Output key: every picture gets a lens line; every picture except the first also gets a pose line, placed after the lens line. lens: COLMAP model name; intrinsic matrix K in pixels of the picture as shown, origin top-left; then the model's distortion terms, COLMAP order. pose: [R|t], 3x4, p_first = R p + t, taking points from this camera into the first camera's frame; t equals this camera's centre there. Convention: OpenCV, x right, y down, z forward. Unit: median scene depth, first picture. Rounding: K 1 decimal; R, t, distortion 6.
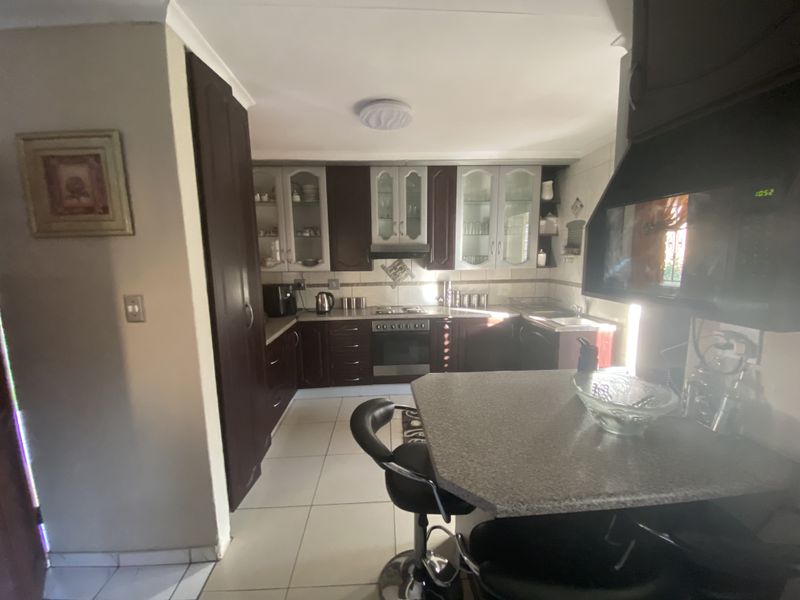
lens RADIAL K [[320.6, 0, 397.9], [0, 320.6, 298.0], [0, 0, 1]] dist [0.015167, -0.000730]
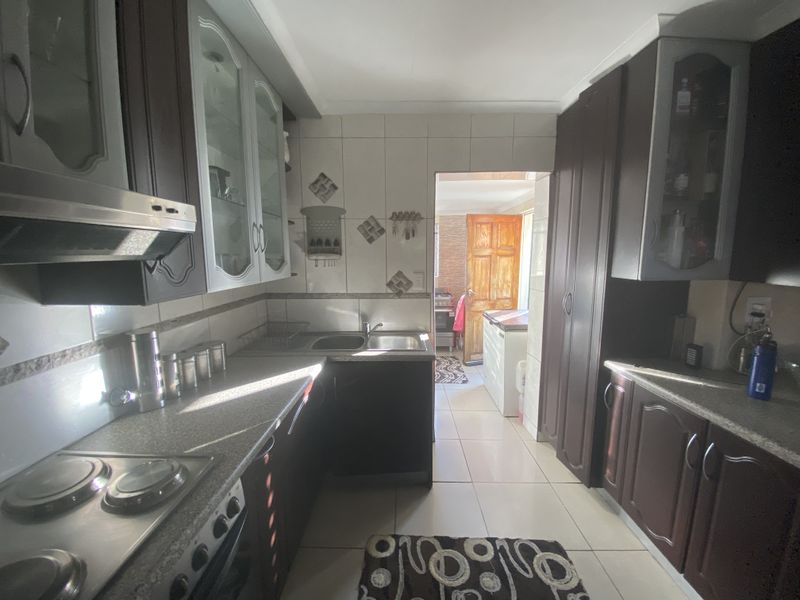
lens RADIAL K [[320.6, 0, 405.3], [0, 320.6, 300.1], [0, 0, 1]] dist [0.015167, -0.000730]
pose [[0.048009, -0.123504, 0.991182, -0.158063], [0.133099, 0.984268, 0.116196, -0.093359], [-0.989939, 0.126347, 0.063692, 0.782342]]
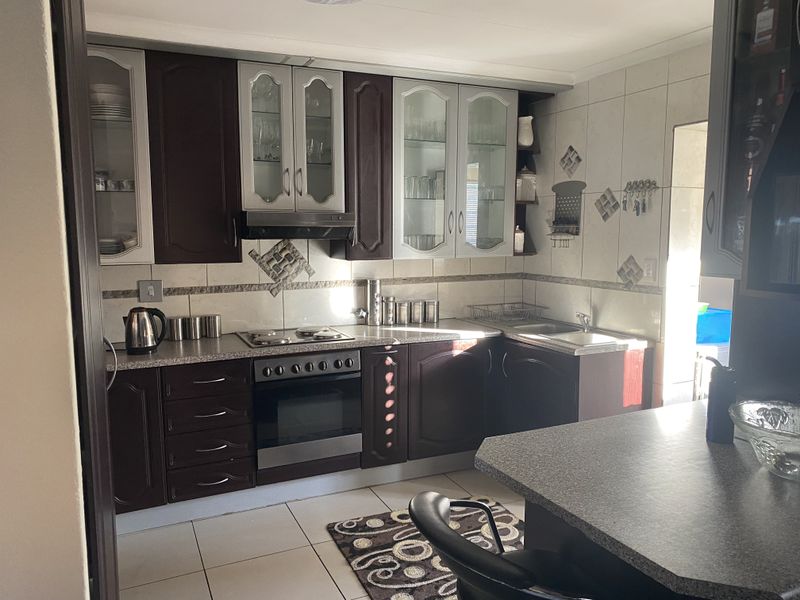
lens RADIAL K [[614.9, 0, 400.2], [0, 614.9, 294.5], [0, 0, 1]] dist [0.042780, -0.008136]
pose [[0.924939, -0.028892, 0.379016, -0.224726], [0.040438, 0.998928, -0.022536, -0.001444], [-0.377958, 0.036171, 0.925116, -0.001207]]
